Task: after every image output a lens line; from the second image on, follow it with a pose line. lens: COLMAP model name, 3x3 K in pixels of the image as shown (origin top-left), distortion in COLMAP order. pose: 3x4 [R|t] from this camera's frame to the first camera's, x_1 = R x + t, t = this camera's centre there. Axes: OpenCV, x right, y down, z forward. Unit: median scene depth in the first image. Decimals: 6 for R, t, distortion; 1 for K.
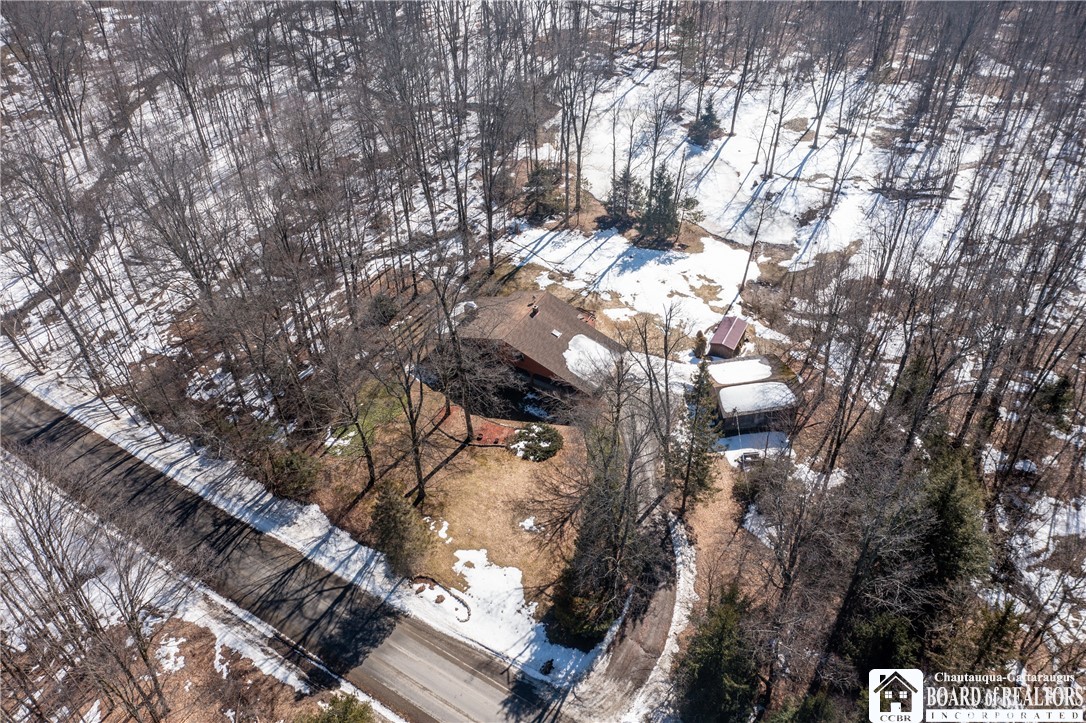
lens RADIAL K [[850.9, 0, 539.7], [0, 850.9, 361.2], [0, 0, 1]] dist [-0.033669, -0.004131]
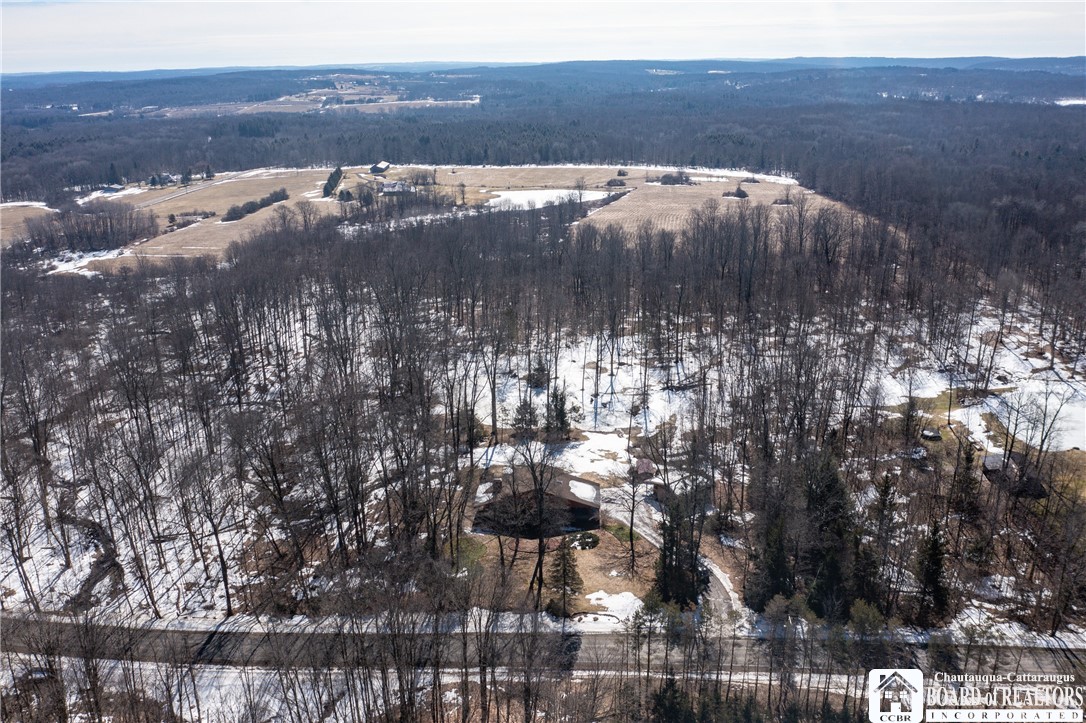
lens RADIAL K [[850.9, 0, 543.7], [0, 850.9, 362.1], [0, 0, 1]] dist [-0.033669, -0.004131]
pose [[0.896140, -0.141492, 0.420610, -0.506255], [0.288562, 0.905862, -0.310075, 0.195554], [-0.337141, 0.399242, 0.852609, -0.318433]]
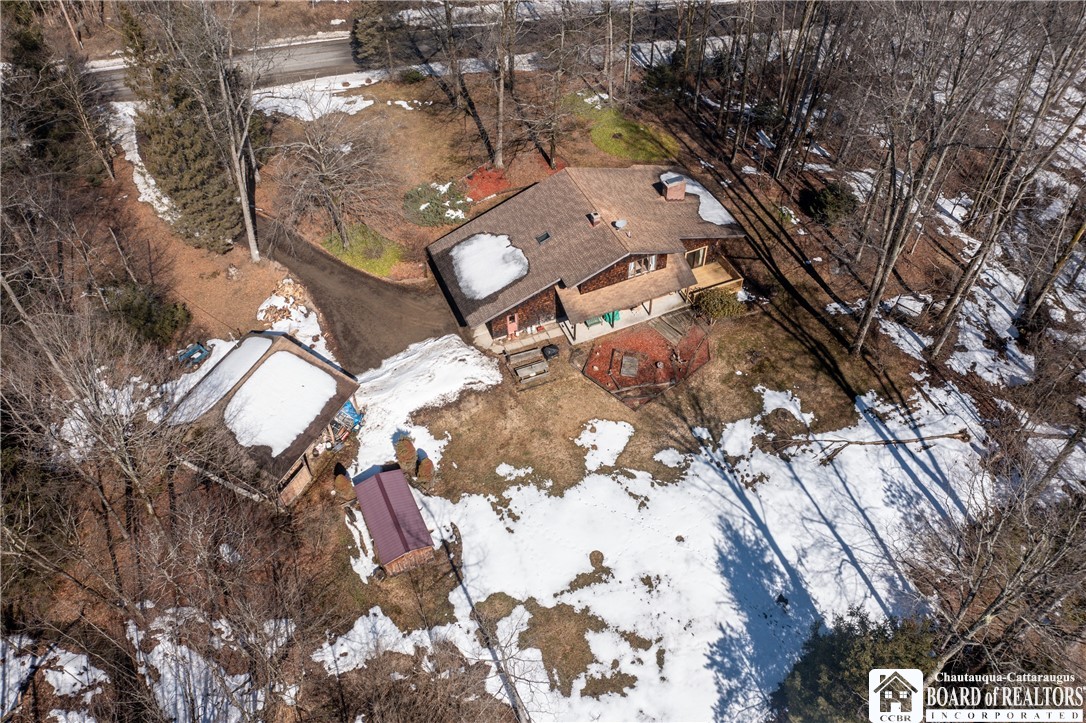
lens RADIAL K [[850.9, 0, 542.2], [0, 850.9, 360.8], [0, 0, 1]] dist [-0.033669, -0.004131]
pose [[-0.602709, 0.619134, -0.503403, 0.309463], [-0.498737, 0.200178, 0.843321, -0.428401], [0.622899, 0.759343, 0.188136, 0.771120]]
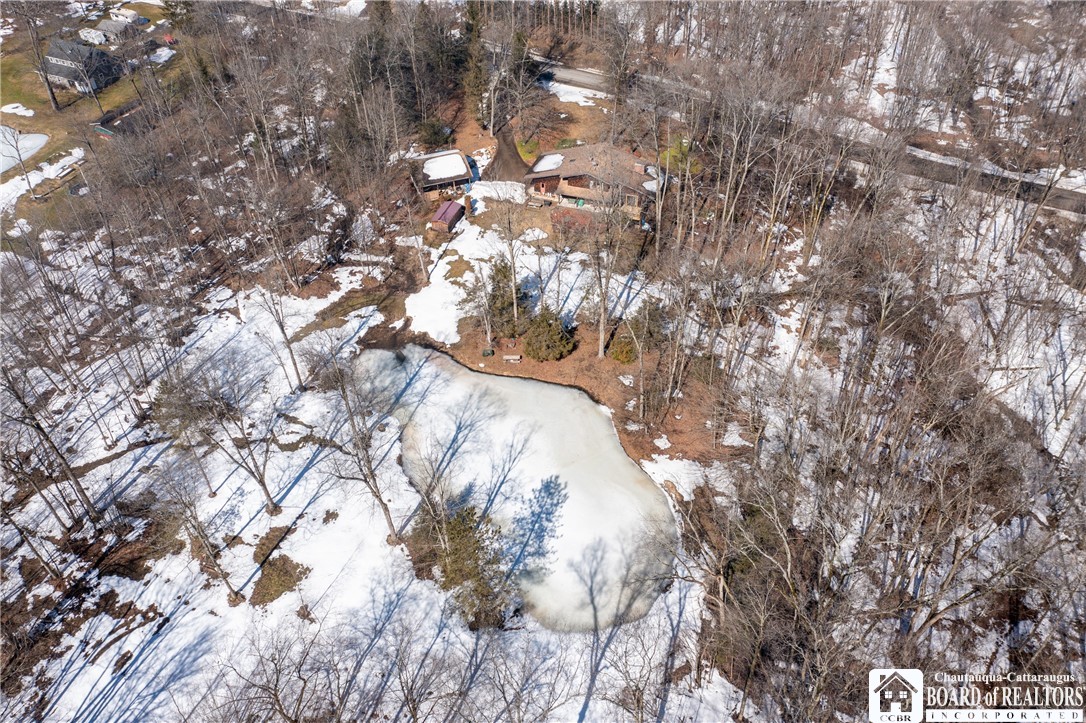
lens RADIAL K [[850.9, 0, 540.0], [0, 850.9, 359.9], [0, 0, 1]] dist [-0.033669, -0.004131]
pose [[-0.985336, 0.139816, -0.097797, 0.206712], [-0.079546, 0.130648, 0.988232, -1.110870], [0.150948, 0.981521, -0.117610, 1.198776]]
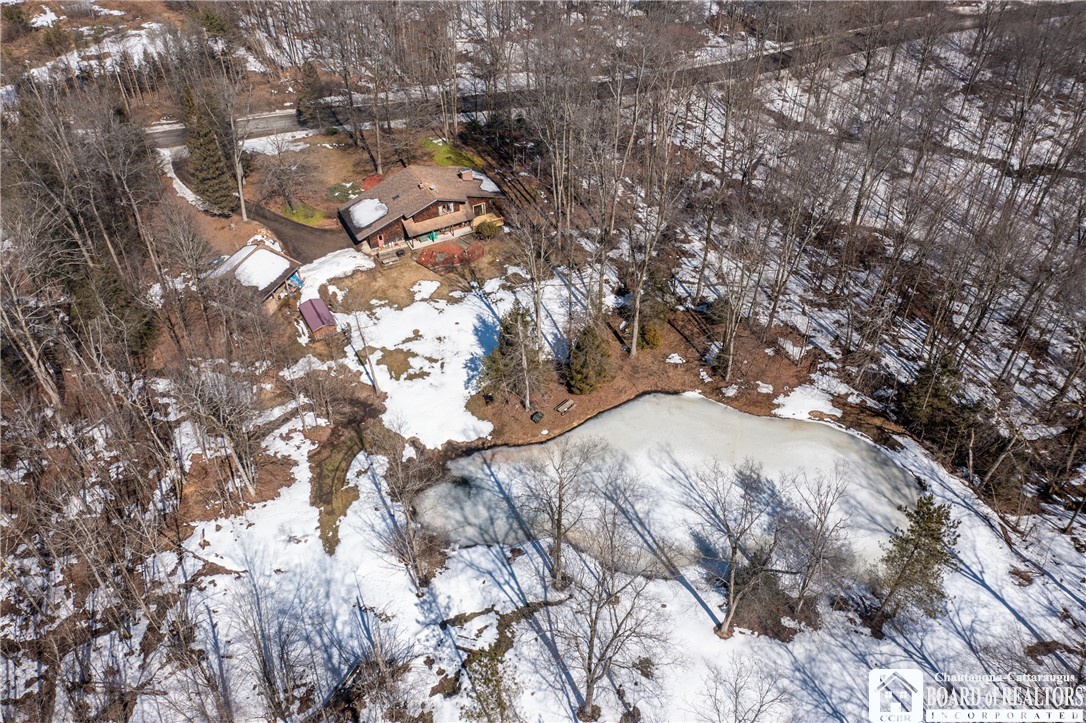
lens RADIAL K [[850.9, 0, 543.2], [0, 850.9, 358.3], [0, 0, 1]] dist [-0.033669, -0.004131]
pose [[-0.547024, 0.575980, -0.607463, 0.617005], [-0.531302, 0.321891, 0.783648, -0.814267], [0.646903, 0.751421, 0.129937, 0.930639]]
